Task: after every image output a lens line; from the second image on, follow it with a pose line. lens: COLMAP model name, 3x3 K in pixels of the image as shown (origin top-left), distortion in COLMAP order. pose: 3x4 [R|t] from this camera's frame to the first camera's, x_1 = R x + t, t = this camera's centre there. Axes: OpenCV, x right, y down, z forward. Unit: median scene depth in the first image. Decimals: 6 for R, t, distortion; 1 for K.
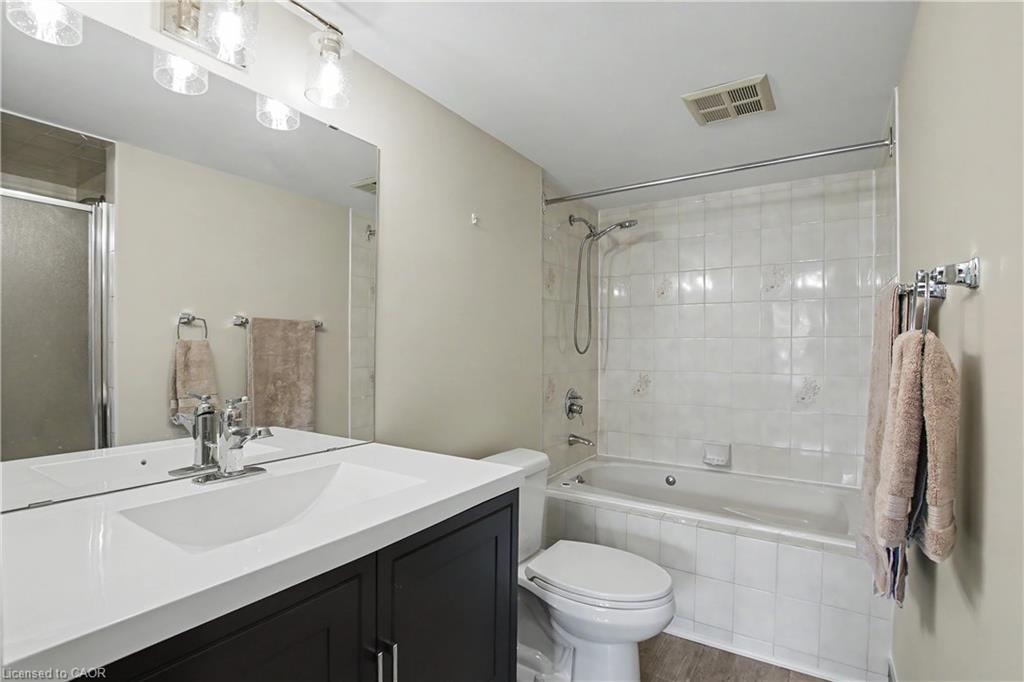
lens RADIAL K [[485.6, 0, 513.9], [0, 485.6, 344.2], [0, 0, 1]] dist [-0.037274, 0.003320]
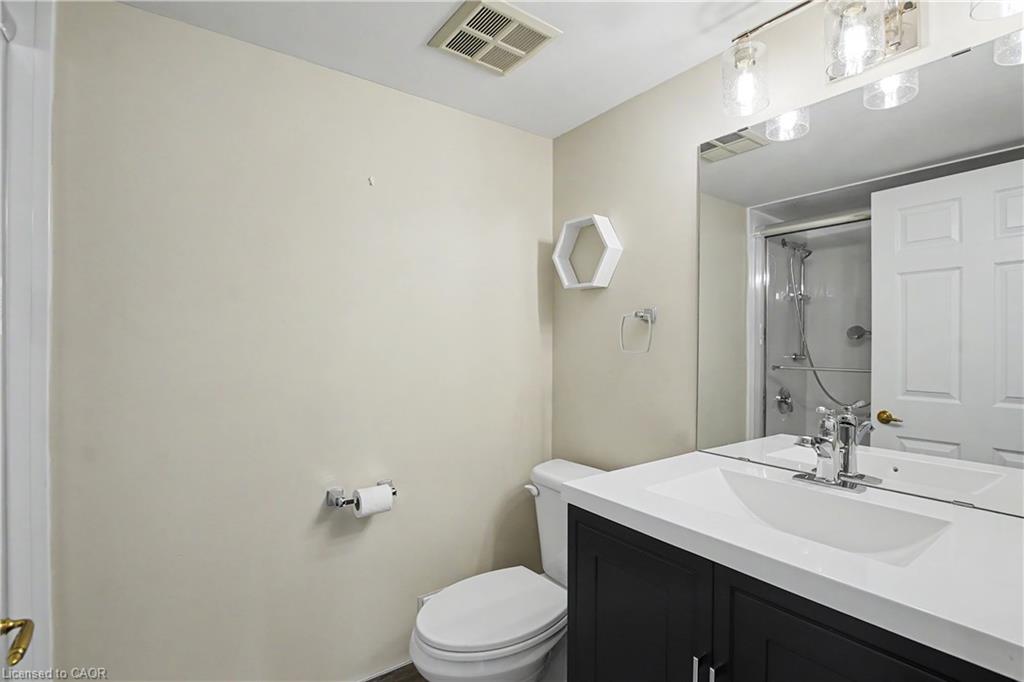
lens RADIAL K [[485.6, 0, 514.4], [0, 485.6, 342.1], [0, 0, 1]] dist [-0.037274, 0.003320]
pose [[-0.361575, -0.007101, -0.932316, 0.659125], [-0.012799, 0.999915, -0.002652, -0.024454], [0.932255, 0.010974, -0.361635, 0.767123]]
